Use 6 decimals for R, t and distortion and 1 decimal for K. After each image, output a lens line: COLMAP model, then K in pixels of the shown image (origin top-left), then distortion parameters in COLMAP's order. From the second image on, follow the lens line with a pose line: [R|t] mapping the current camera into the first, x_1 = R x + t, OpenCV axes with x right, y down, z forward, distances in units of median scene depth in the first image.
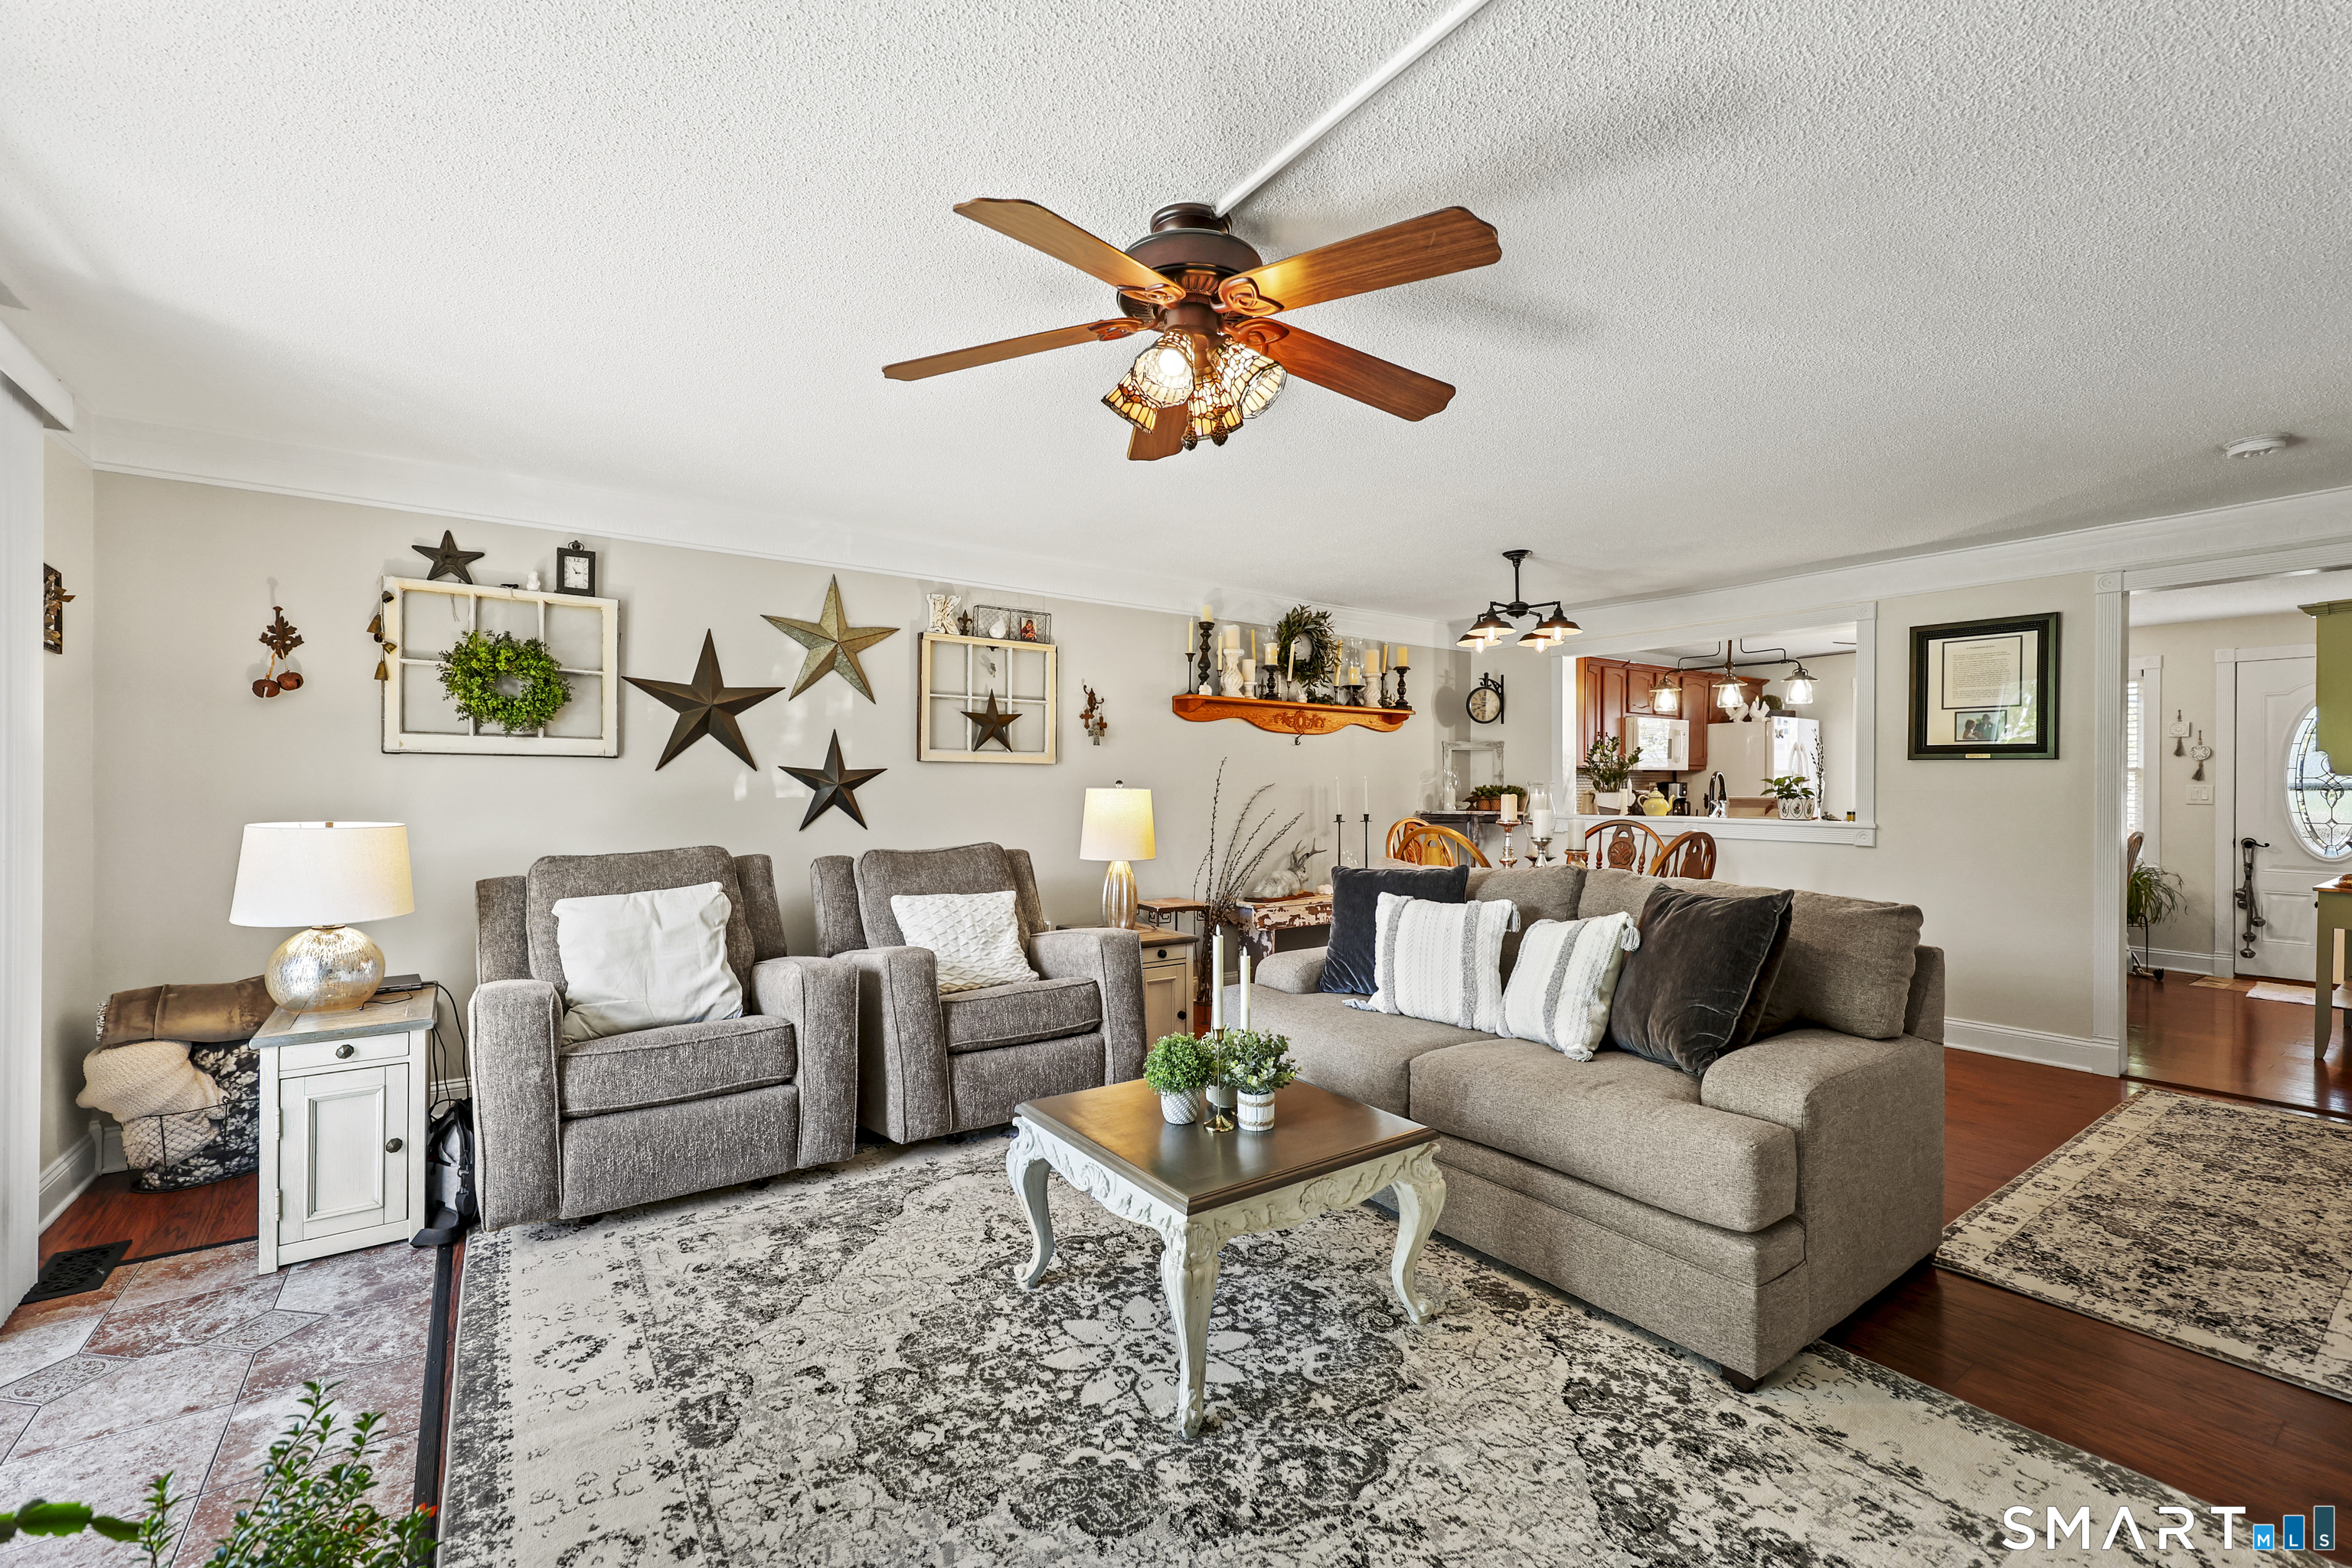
lens RADIAL K [[960.7, 0, 1162.3], [0, 960.7, 806.8], [0, 0, 1]] dist [-0.000270, 0.000285]
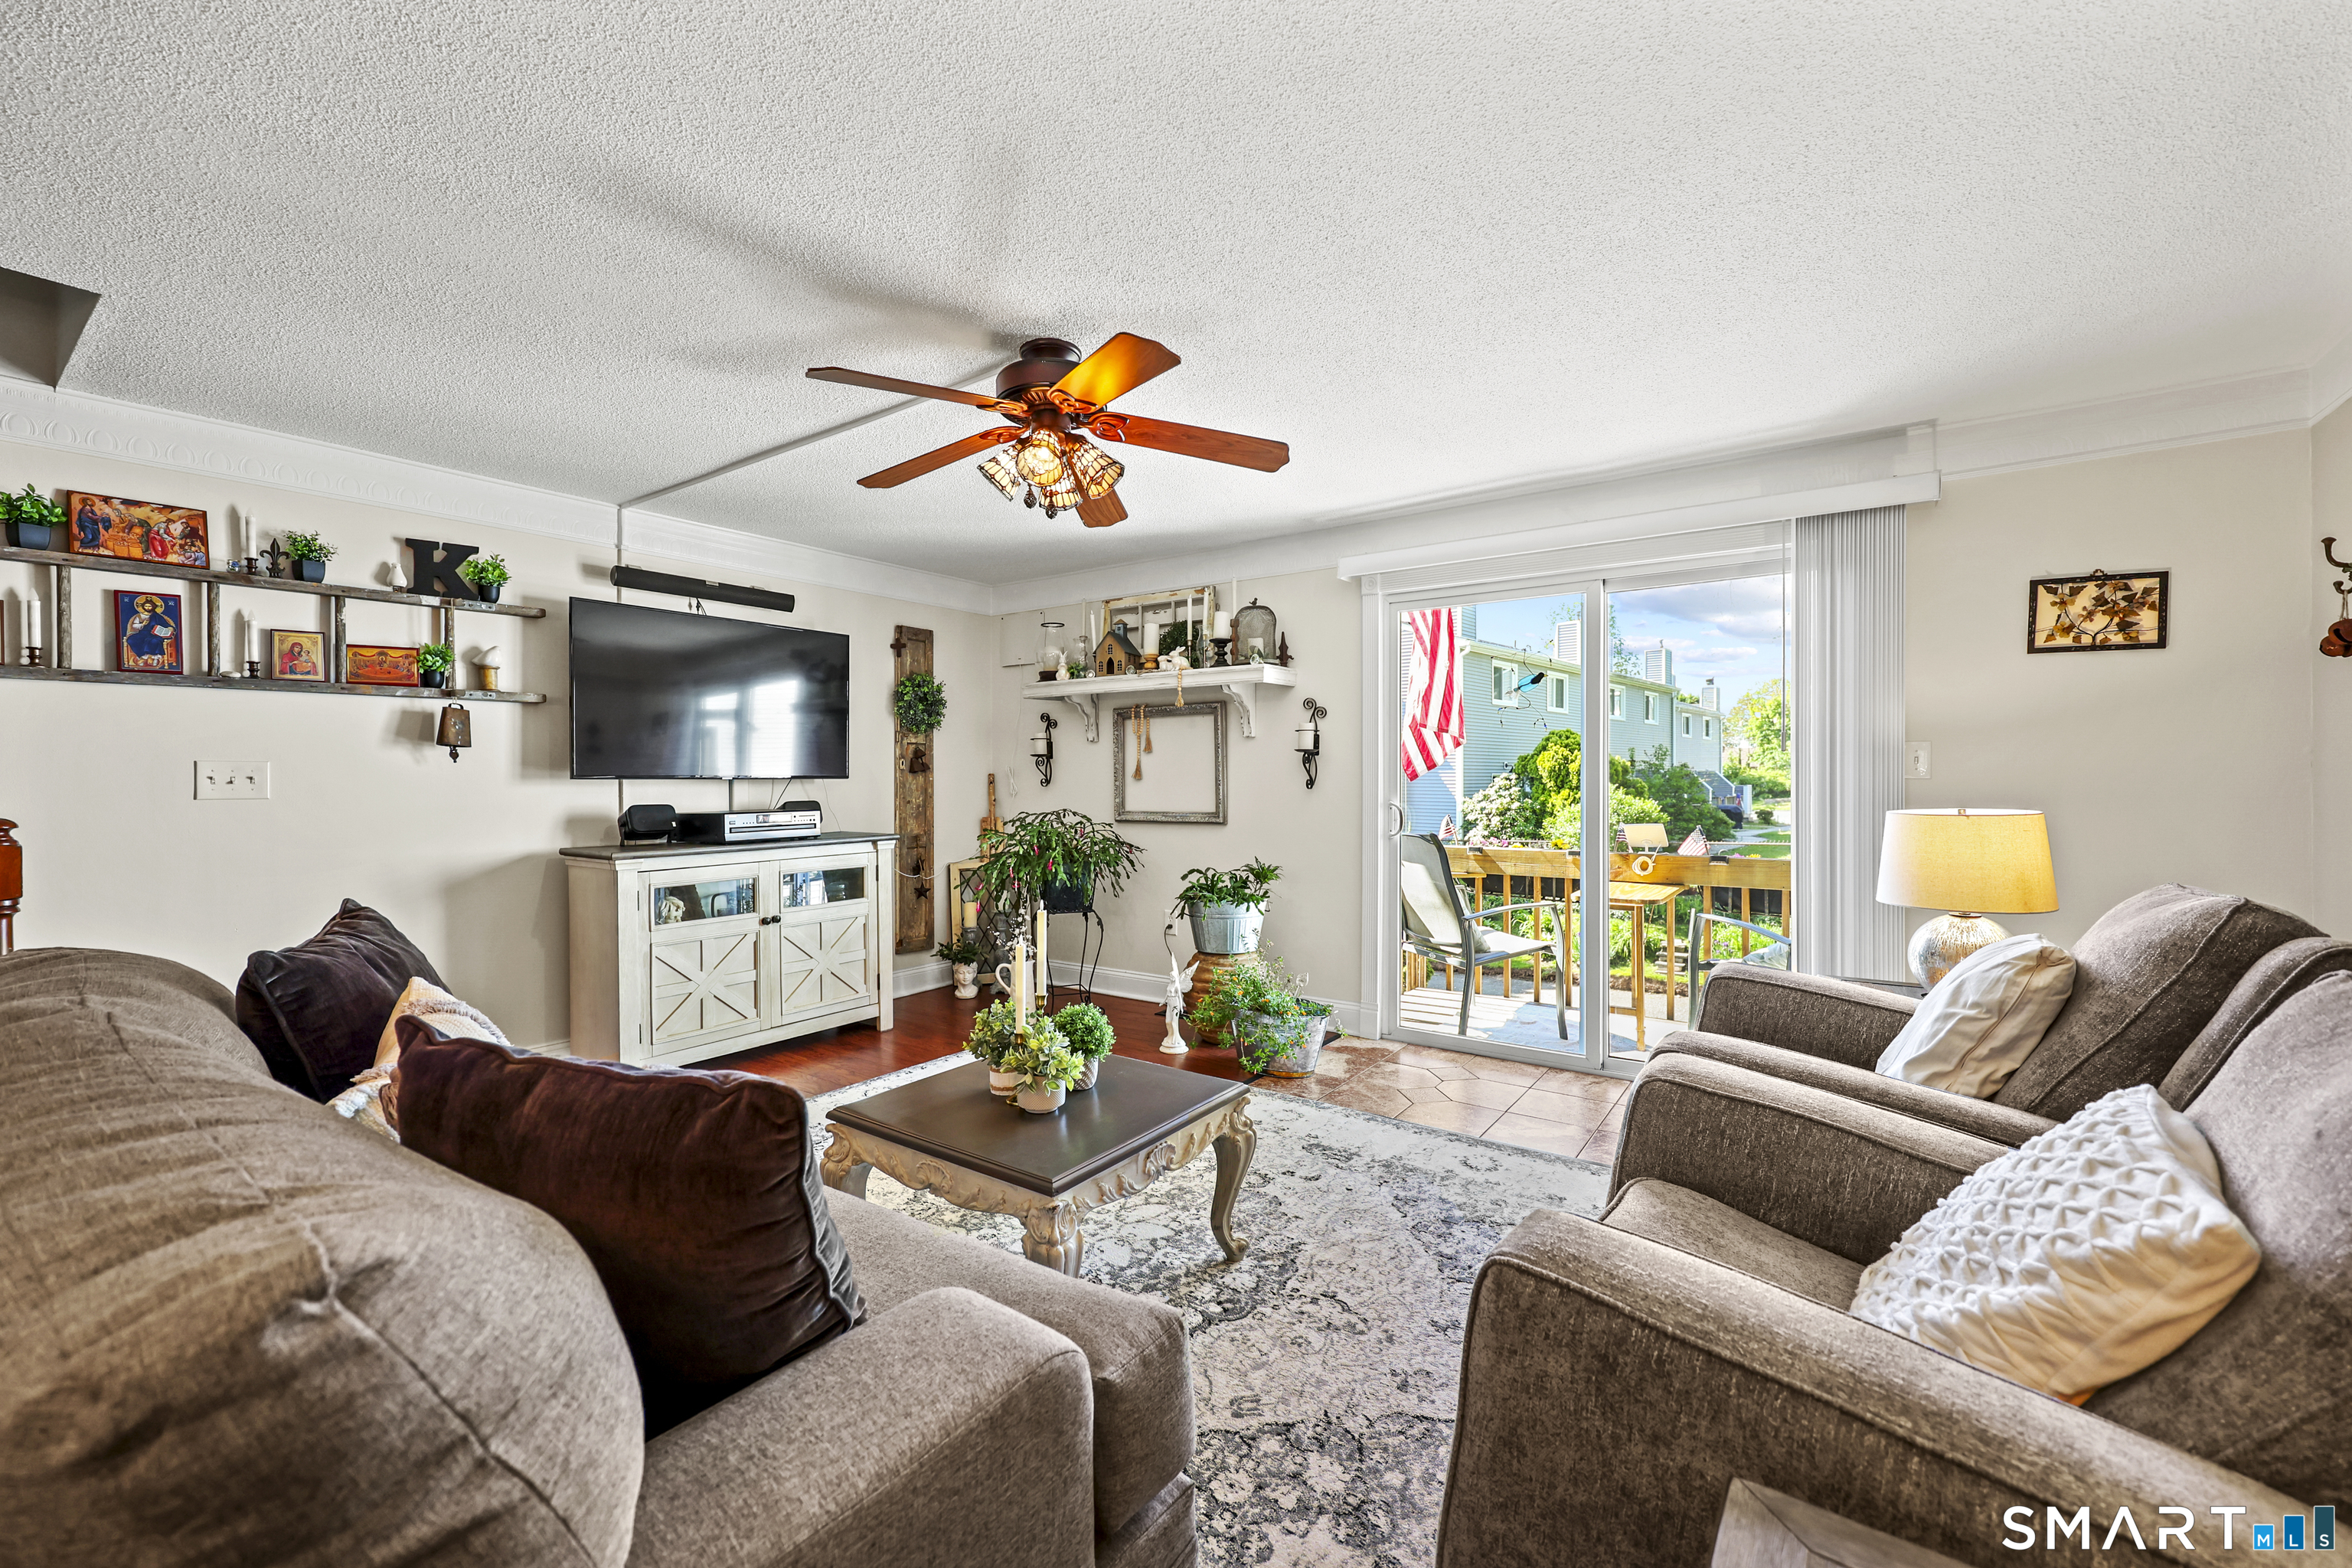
lens RADIAL K [[960.7, 0, 1180.4], [0, 960.7, 796.8], [0, 0, 1]] dist [-0.000270, 0.000285]
pose [[-0.939504, 0.004283, -0.342511, 0.145152], [-0.010119, 0.999138, 0.040248, -0.018648], [0.342388, 0.041279, -0.938651, 1.056451]]
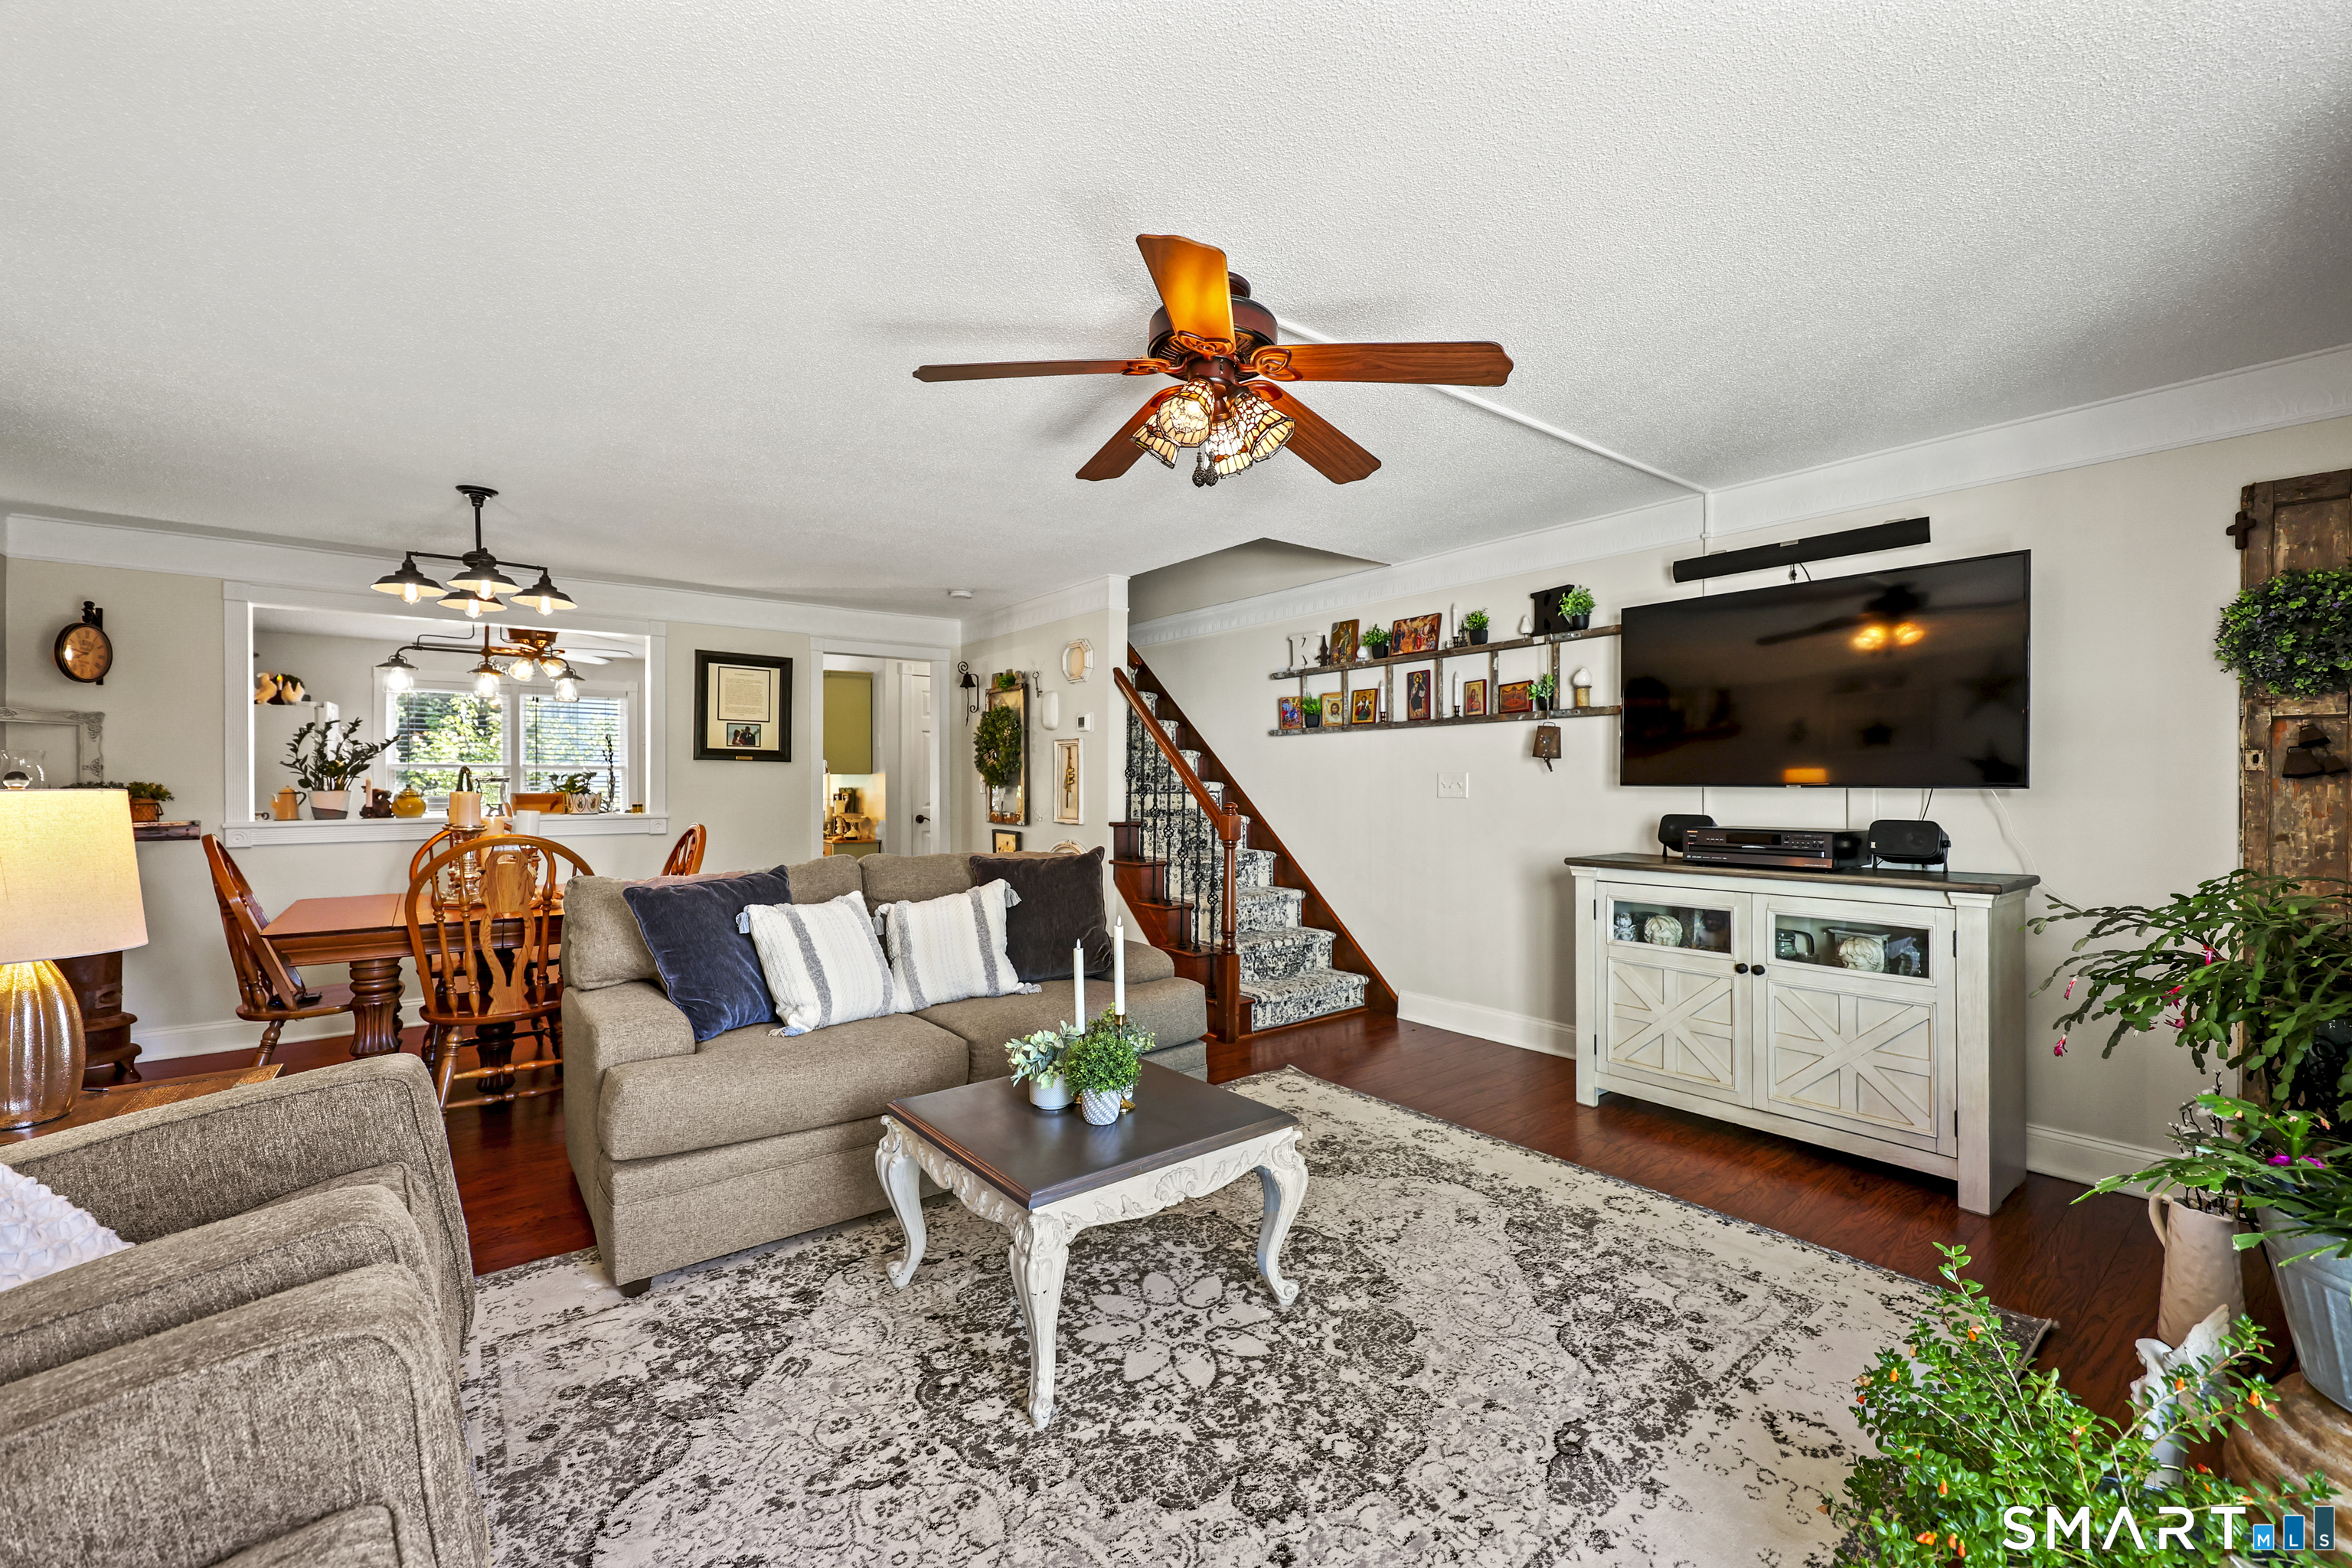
lens RADIAL K [[960.7, 0, 1187.8], [0, 960.7, 787.7], [0, 0, 1]] dist [-0.000270, 0.000285]
pose [[-0.064706, -0.009175, 0.997862, -0.506761], [0.024665, 0.999638, 0.010791, -0.011901], [-0.997600, 0.025311, -0.064456, 0.504771]]
